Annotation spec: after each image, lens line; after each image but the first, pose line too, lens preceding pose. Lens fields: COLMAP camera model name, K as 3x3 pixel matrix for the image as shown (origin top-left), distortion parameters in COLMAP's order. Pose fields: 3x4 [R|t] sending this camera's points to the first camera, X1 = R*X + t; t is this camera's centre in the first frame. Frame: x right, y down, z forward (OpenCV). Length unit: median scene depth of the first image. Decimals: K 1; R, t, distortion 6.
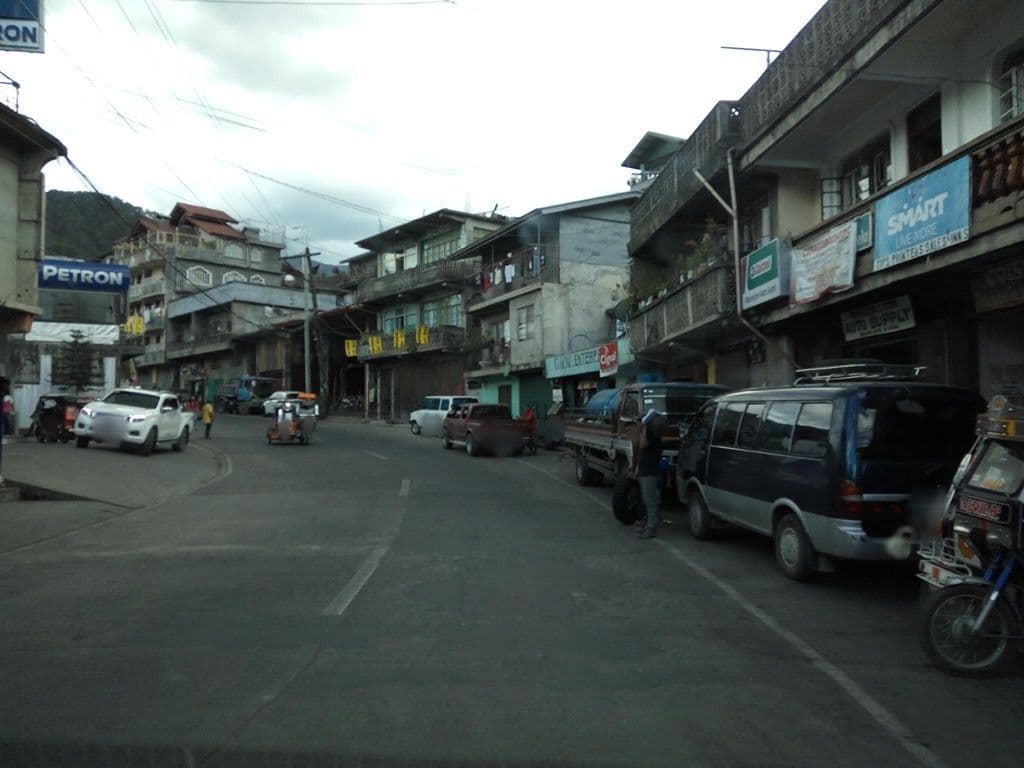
lens RADIAL K [[672.3, 0, 512.0], [0, 672.3, 384.0], [0, 0, 1]] dist [0.060020, -0.094006]
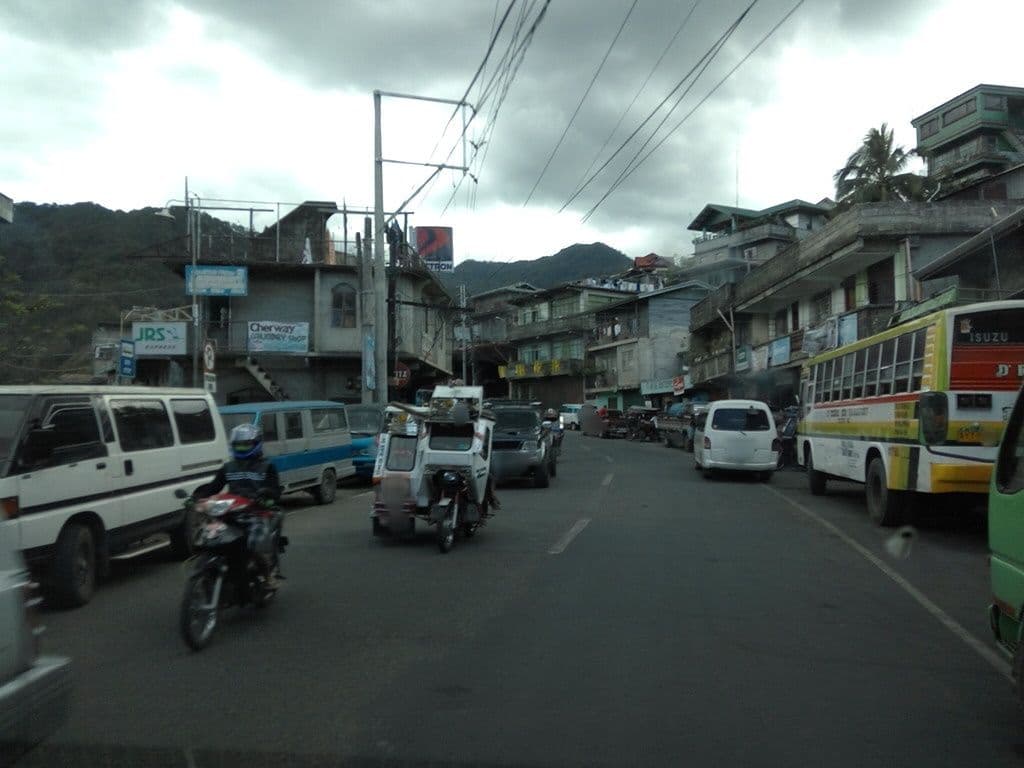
lens RADIAL K [[672.3, 0, 512.0], [0, 672.3, 384.0], [0, 0, 1]] dist [0.060020, -0.094006]
pose [[0.995121, -0.003598, -0.098600, -0.102447], [0.002999, 0.999976, -0.006220, -0.024721], [0.098620, 0.005894, 0.995108, -0.697673]]
